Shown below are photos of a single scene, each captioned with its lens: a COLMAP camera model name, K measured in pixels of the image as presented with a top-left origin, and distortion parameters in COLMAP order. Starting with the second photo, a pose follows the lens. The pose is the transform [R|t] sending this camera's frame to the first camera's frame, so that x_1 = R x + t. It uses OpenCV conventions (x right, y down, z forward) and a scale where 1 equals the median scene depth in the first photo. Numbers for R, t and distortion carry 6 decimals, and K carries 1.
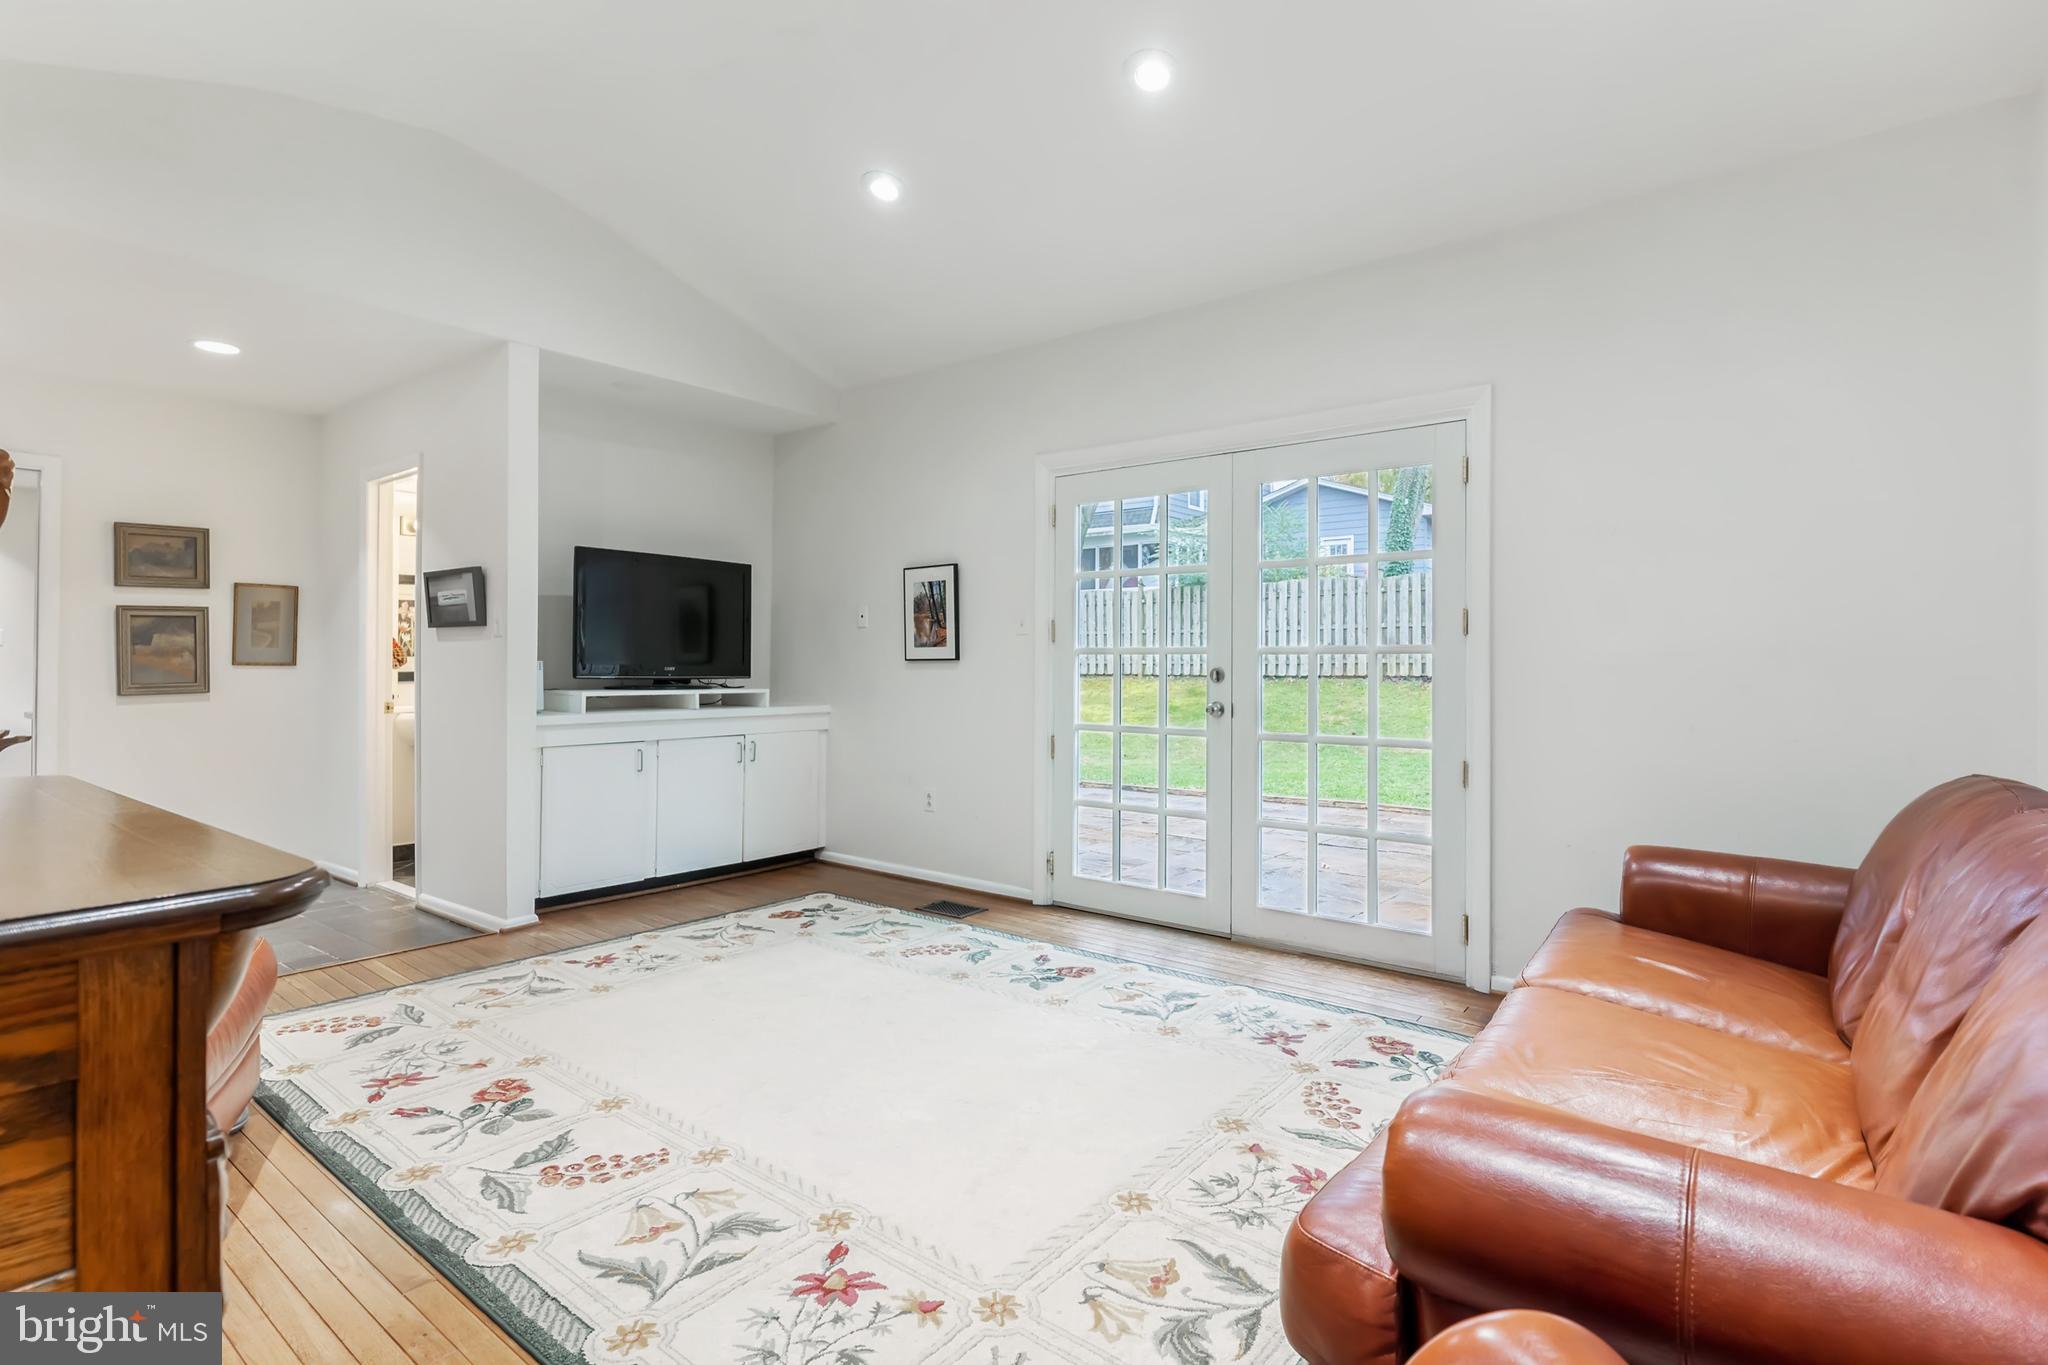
lens RADIAL K [[1016.1, 0, 1024.8], [0, 1016.1, 676.3], [0, 0, 1]] dist [0.000094, 0.000001]
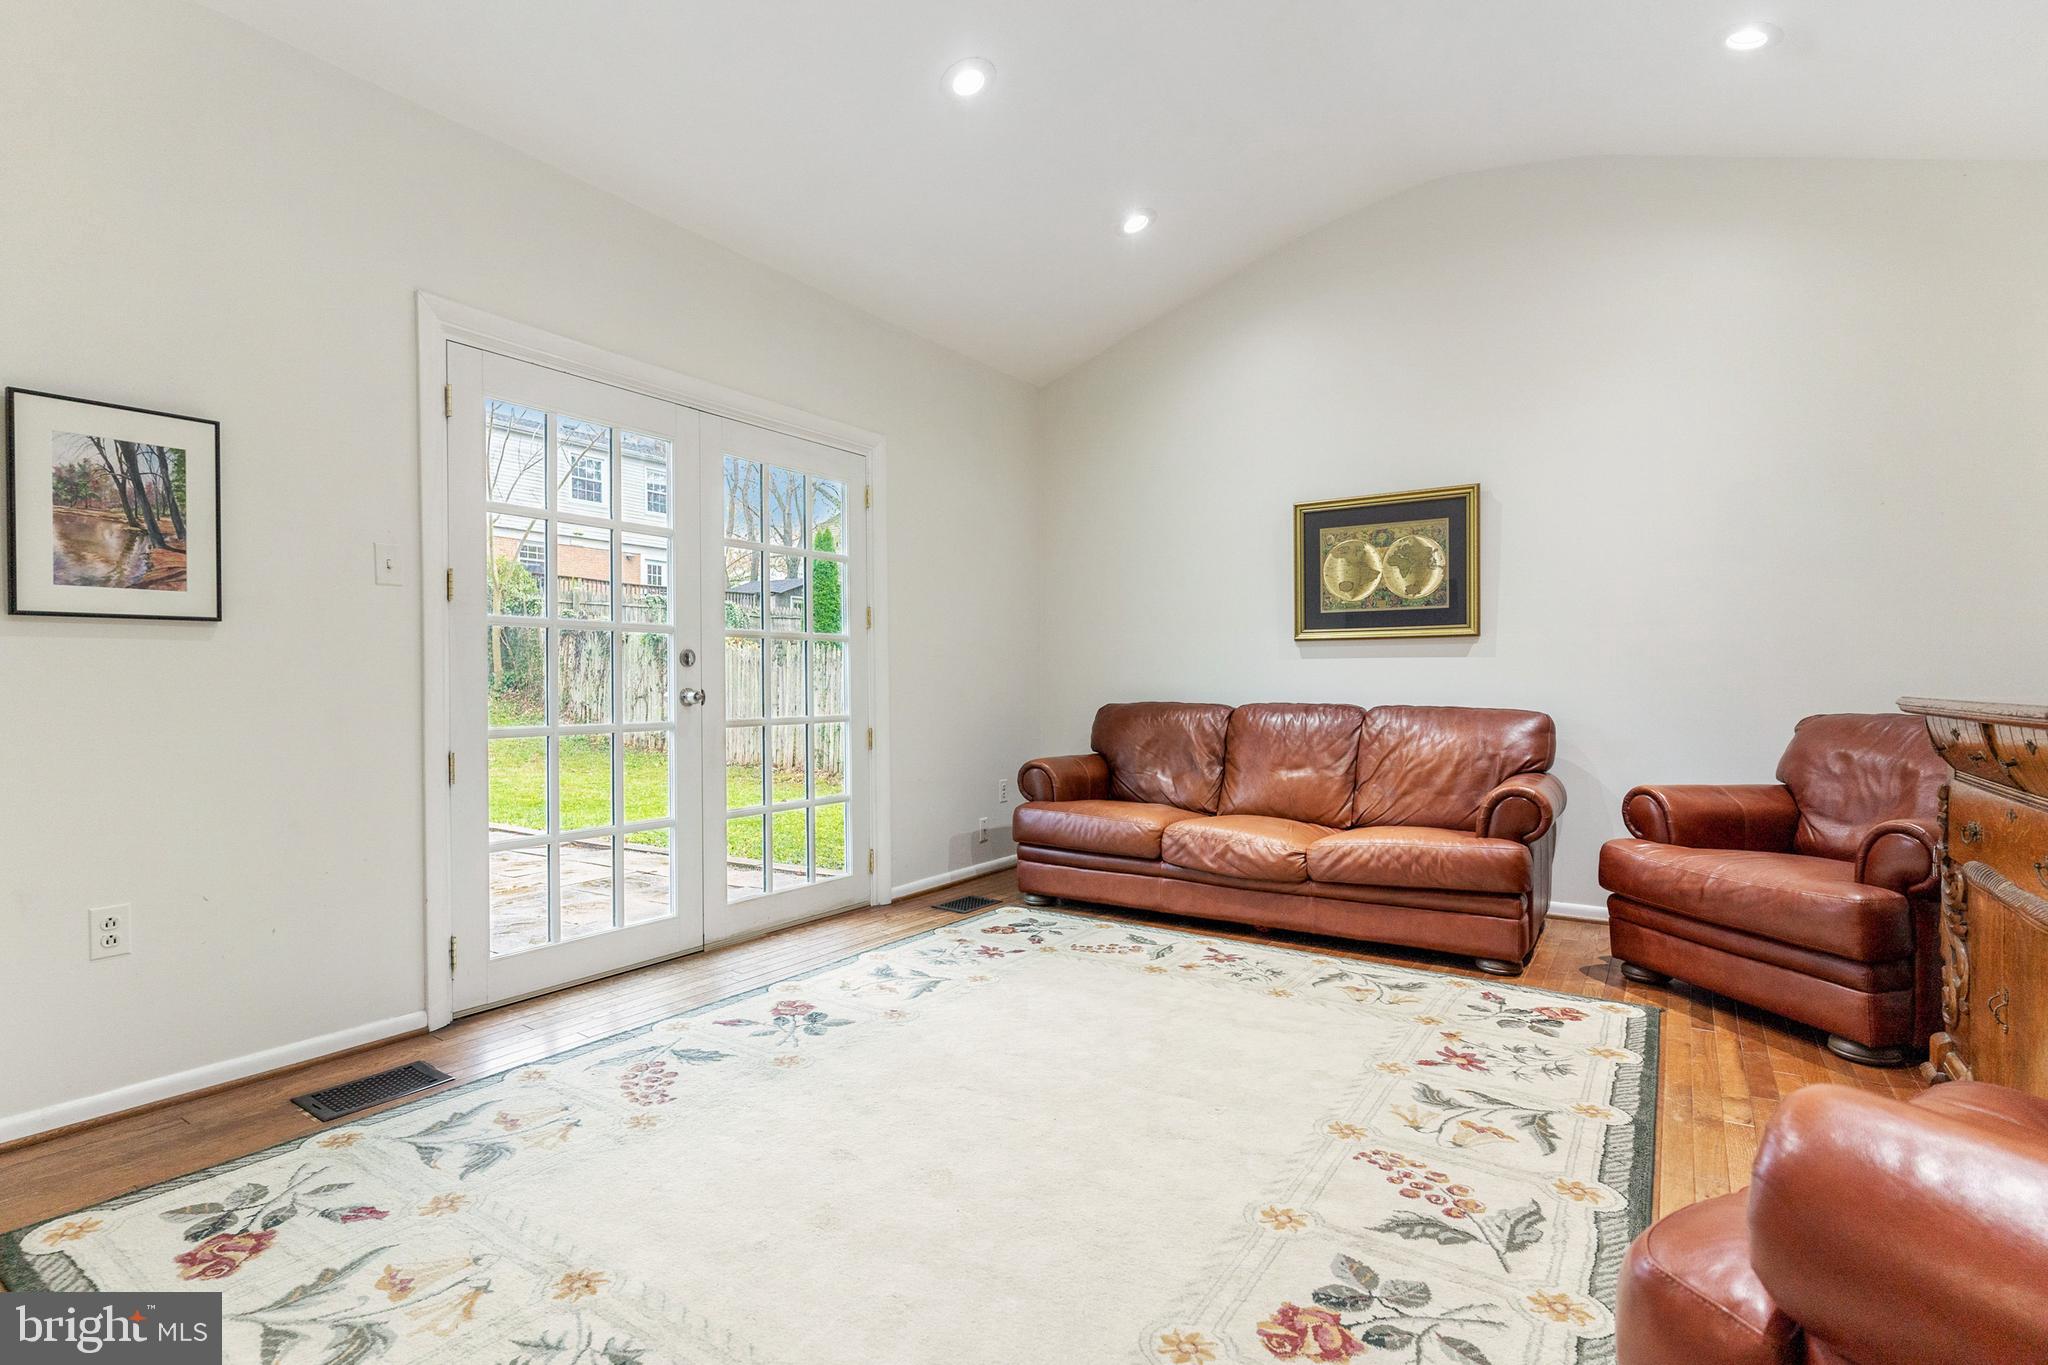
lens RADIAL K [[996.3, 0, 1015.9], [0, 996.3, 684.7], [0, 0, 1]] dist [0.002233, 0.000710]
pose [[-0.092027, -0.002993, 0.995752, -0.905125], [0.018183, 0.999824, 0.004686, 0.030338], [-0.995590, 0.018537, -0.091956, 1.034123]]
